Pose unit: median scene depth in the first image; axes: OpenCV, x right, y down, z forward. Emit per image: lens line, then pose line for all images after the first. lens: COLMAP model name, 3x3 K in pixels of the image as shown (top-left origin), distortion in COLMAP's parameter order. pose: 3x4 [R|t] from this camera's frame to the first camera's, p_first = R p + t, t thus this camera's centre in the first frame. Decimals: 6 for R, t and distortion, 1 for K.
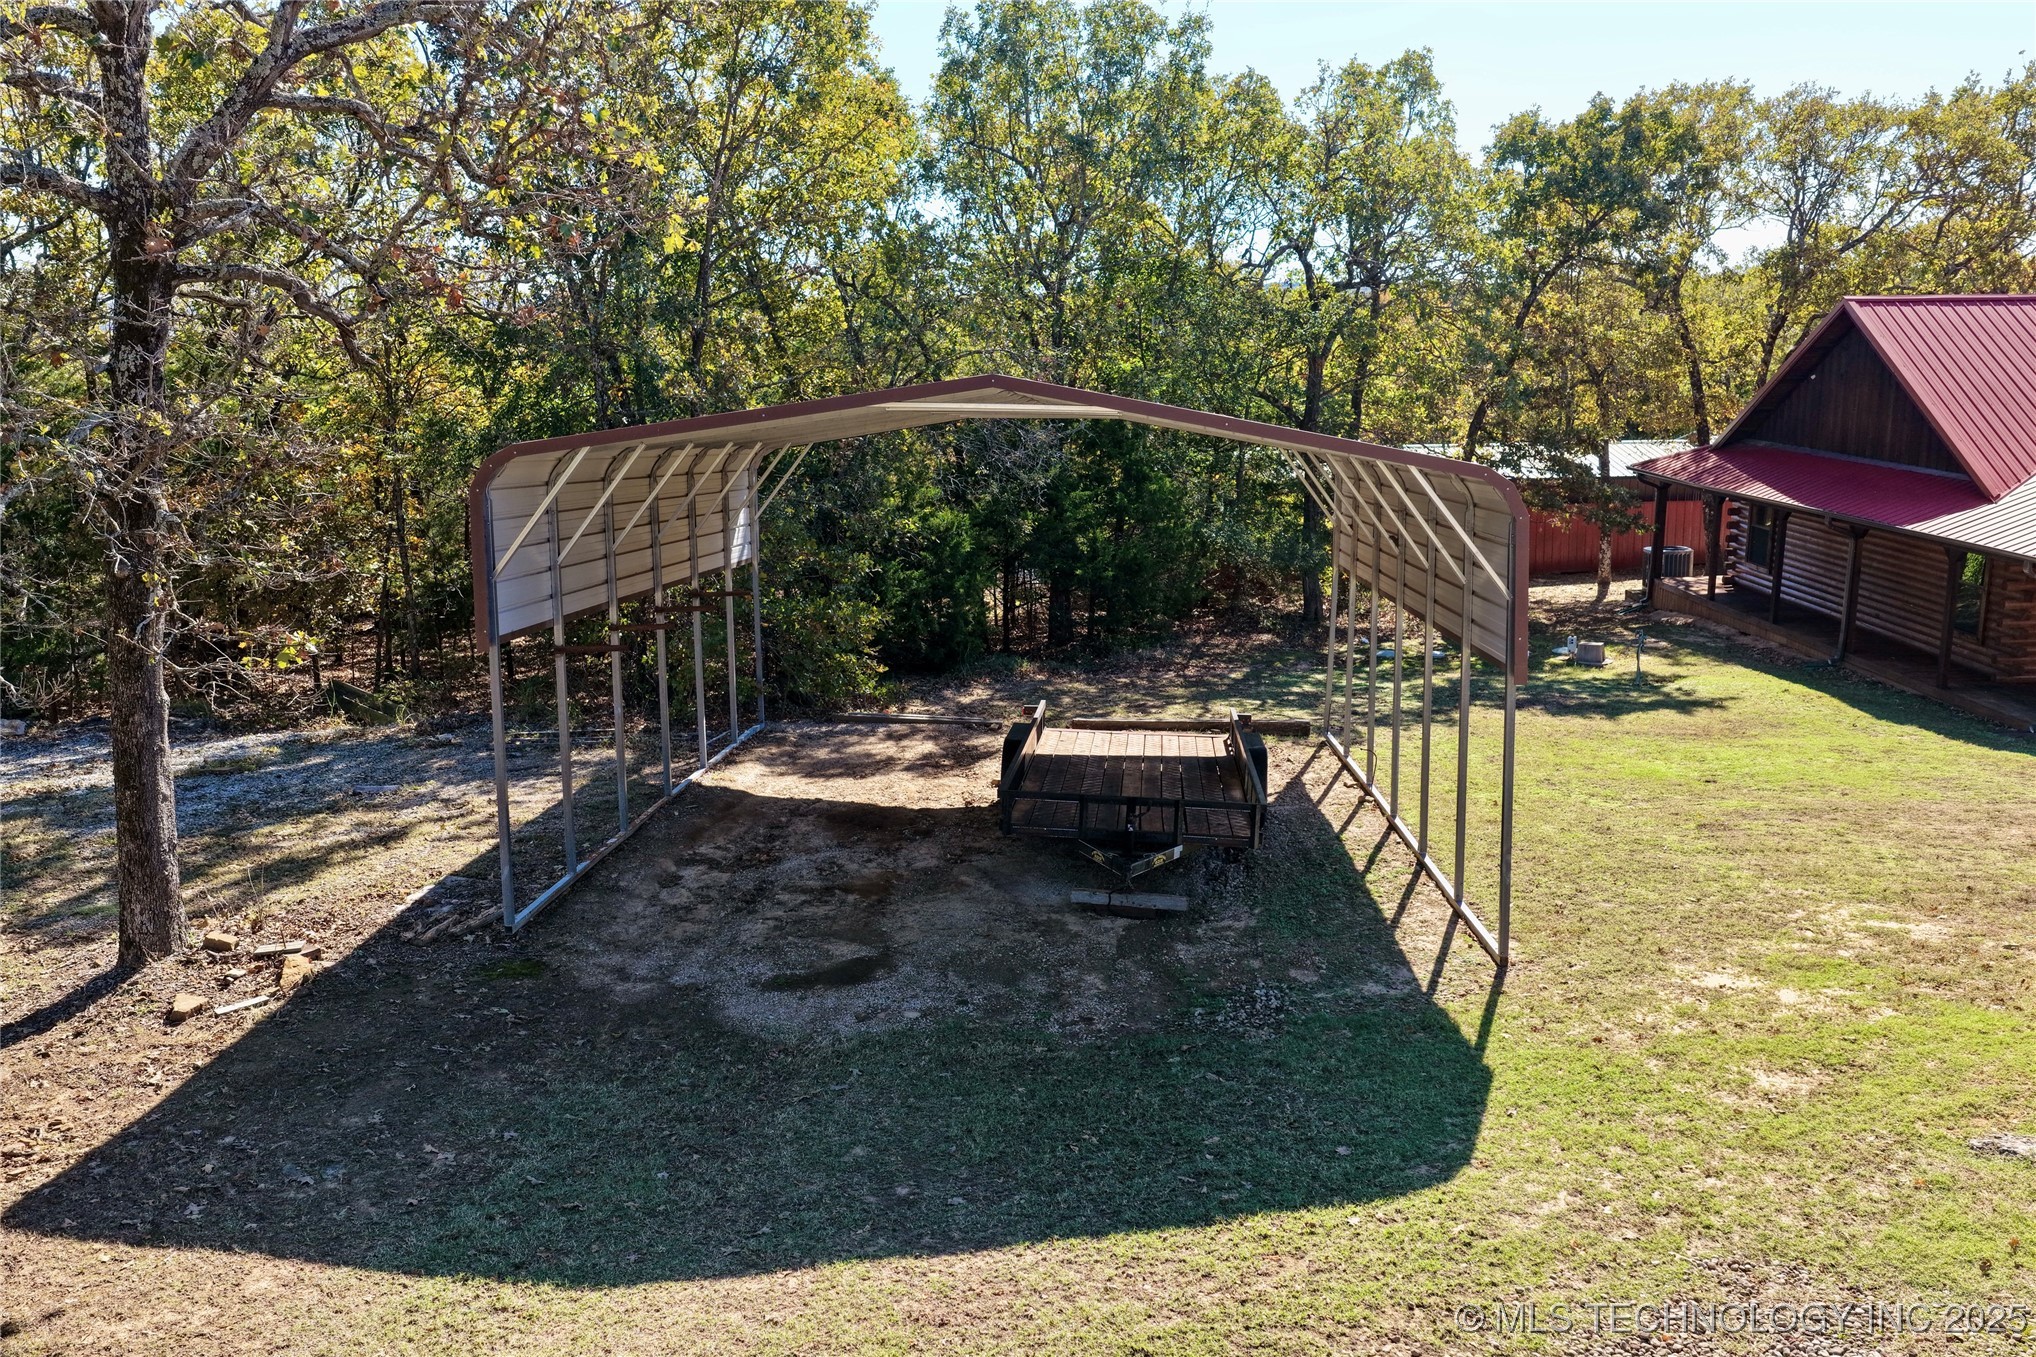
lens RADIAL K [[1699.2, 0, 1055.0], [0, 1699.2, 685.2], [0, 0, 1]] dist [0.053187, 0.002343]
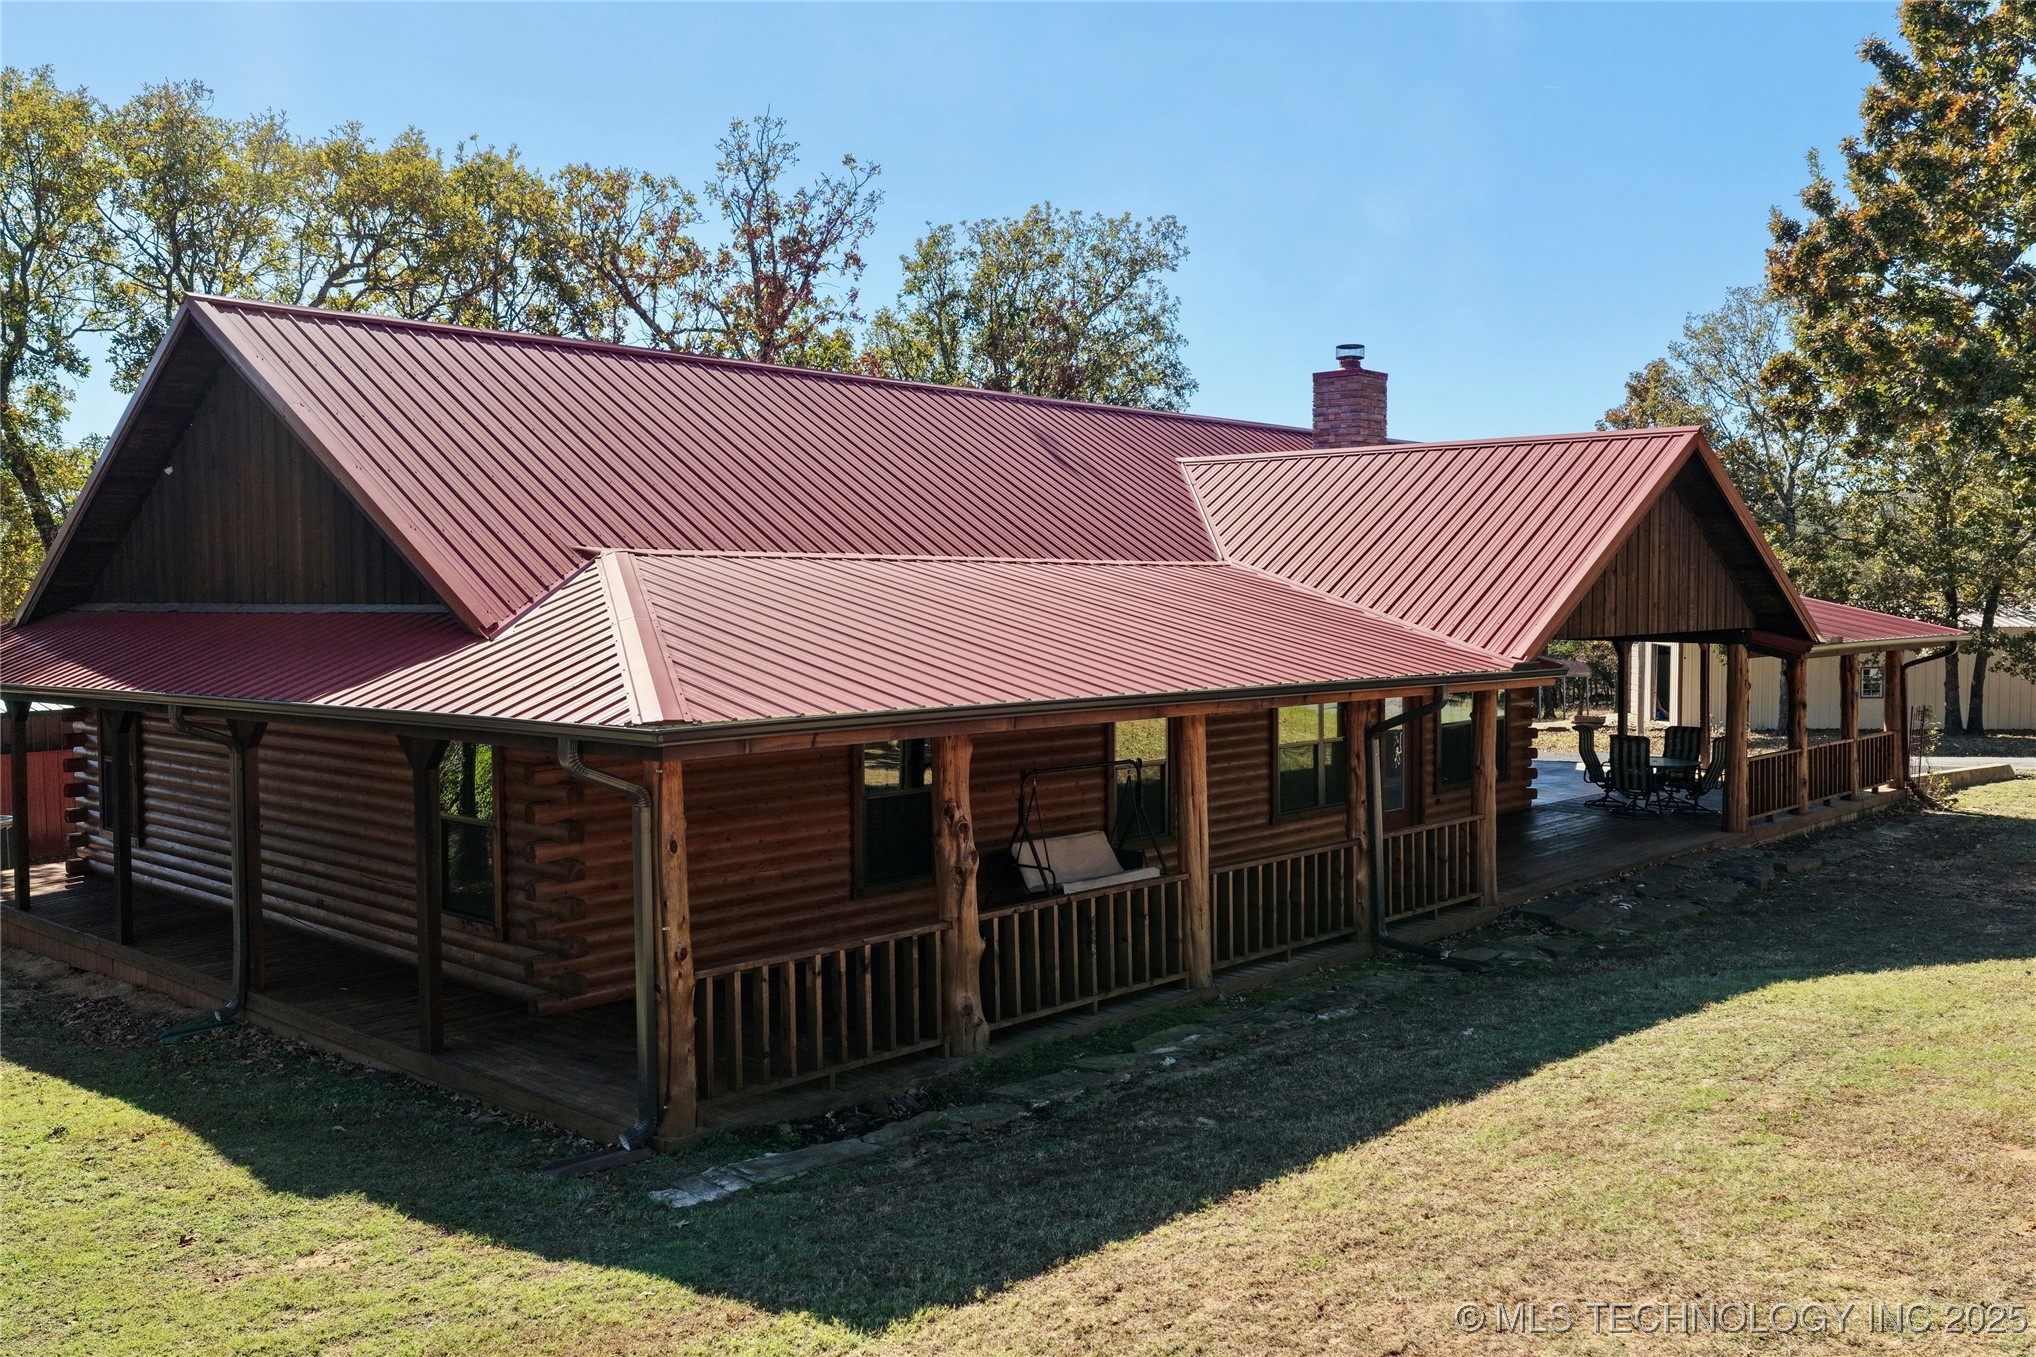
lens RADIAL K [[1704.0, 0, 1026.2], [0, 1704.0, 658.0], [0, 0, 1]] dist [-0.007638, 0.029982]
pose [[0.708469, -0.021390, 0.705417, 0.274963], [0.151215, 0.980928, -0.122126, -0.018499], [-0.689351, 0.193192, 0.698192, 0.494928]]
